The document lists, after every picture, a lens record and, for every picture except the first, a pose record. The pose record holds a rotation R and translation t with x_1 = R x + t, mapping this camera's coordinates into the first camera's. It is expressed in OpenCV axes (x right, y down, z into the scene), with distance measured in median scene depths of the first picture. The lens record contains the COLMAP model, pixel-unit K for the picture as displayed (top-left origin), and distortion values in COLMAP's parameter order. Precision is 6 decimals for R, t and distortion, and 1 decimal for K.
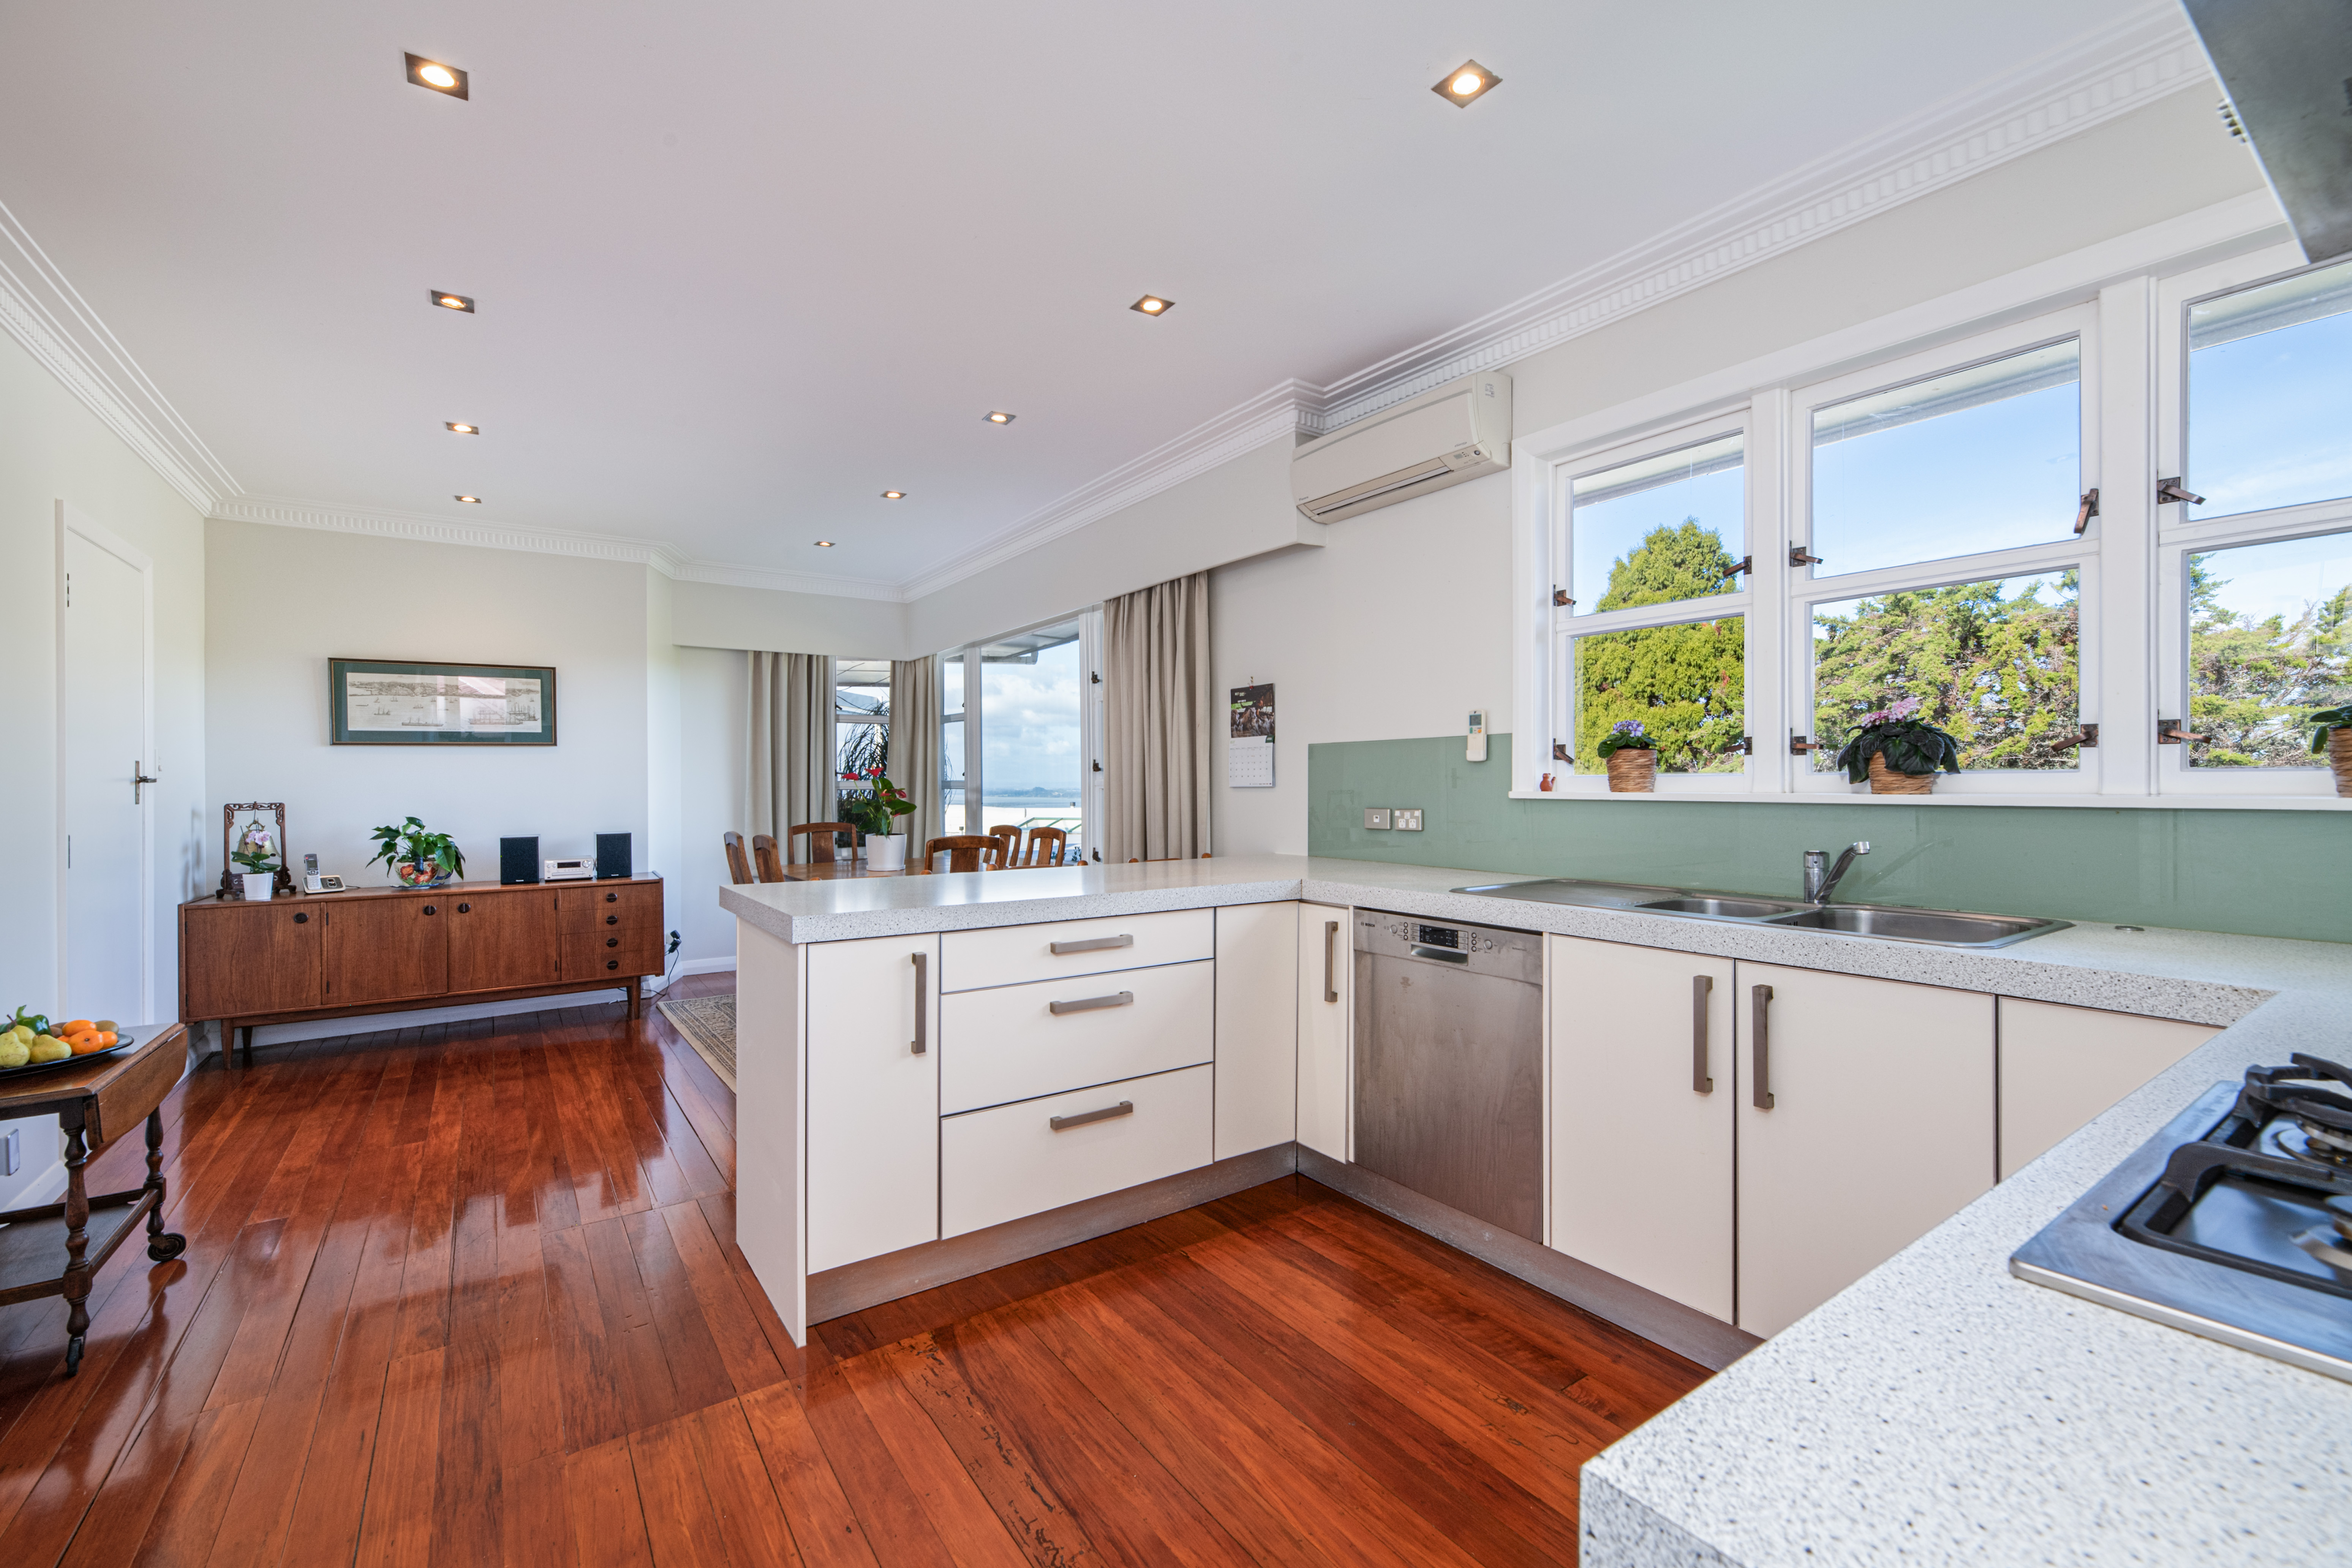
lens RADIAL K [[980.6, 0, 1171.0], [0, 980.6, 784.5], [0, 0, 1]] dist [-0.004866, -0.000541]
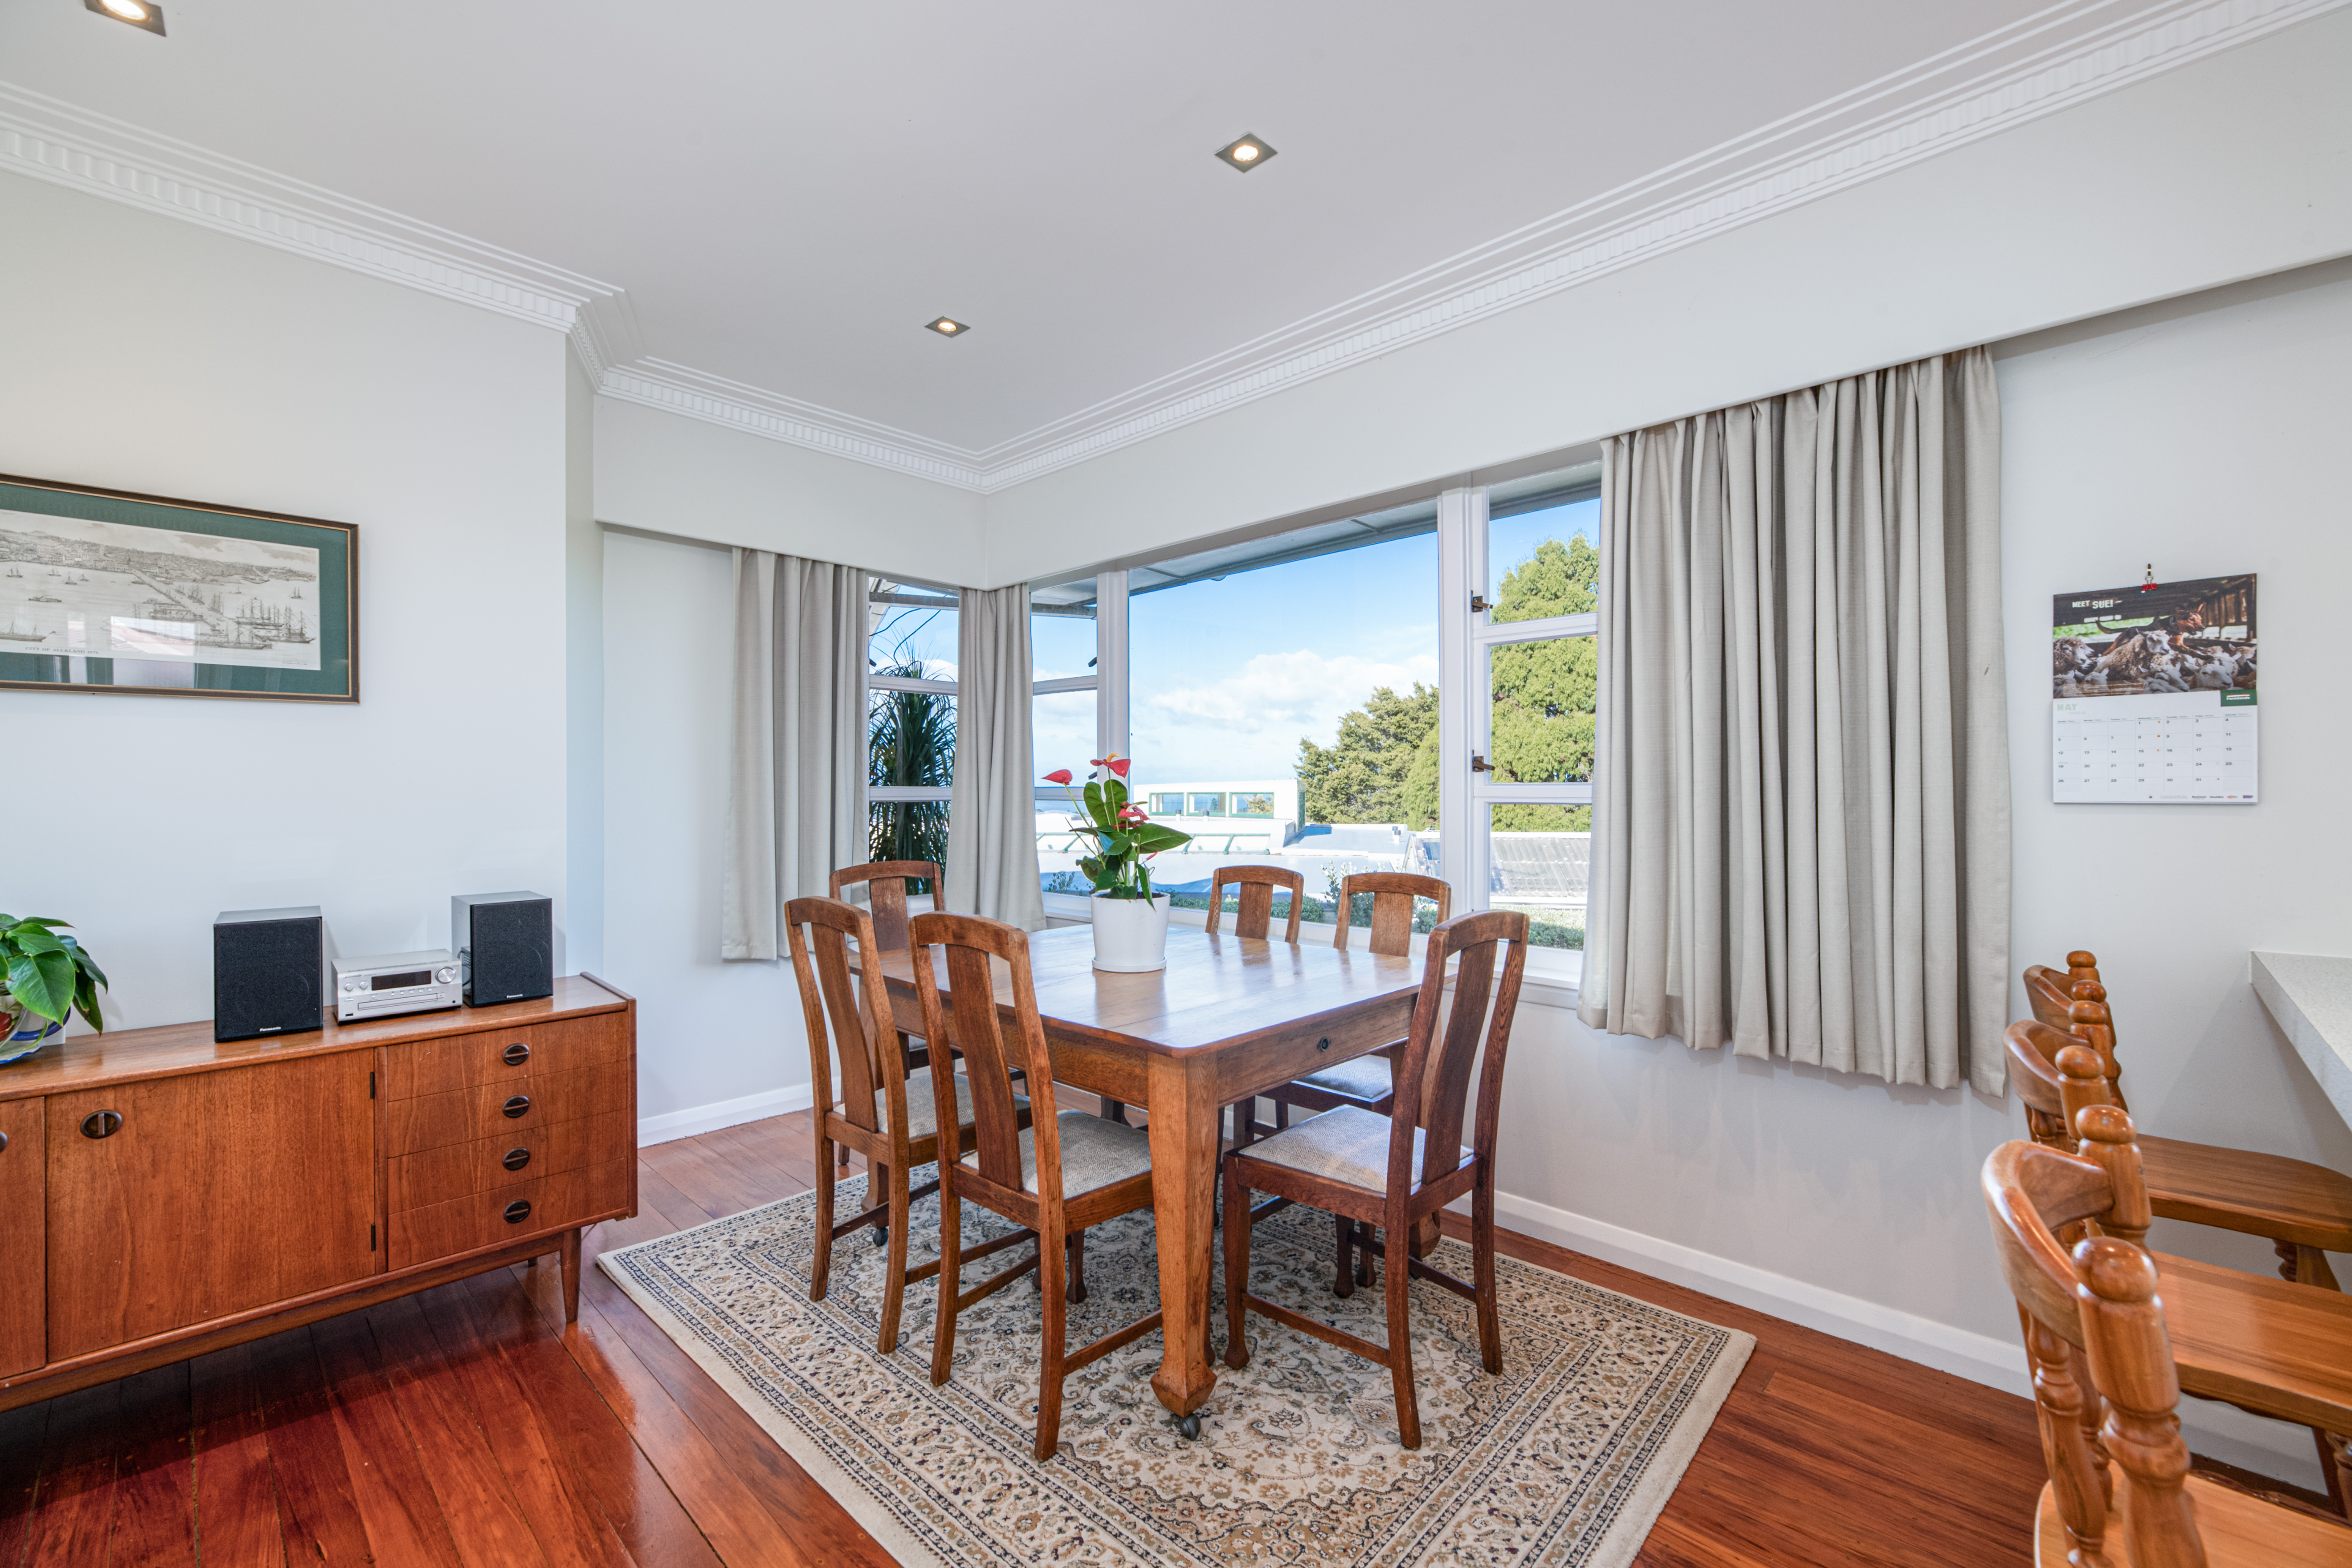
lens RADIAL K [[980.6, 0, 1186.6], [0, 980.6, 794.2], [0, 0, 1]] dist [-0.004866, -0.000541]
pose [[0.980855, 0.004415, 0.194691, -0.366240], [-0.004786, 0.999988, 0.001434, -0.000448], [-0.194682, -0.002338, 0.980864, 0.521842]]
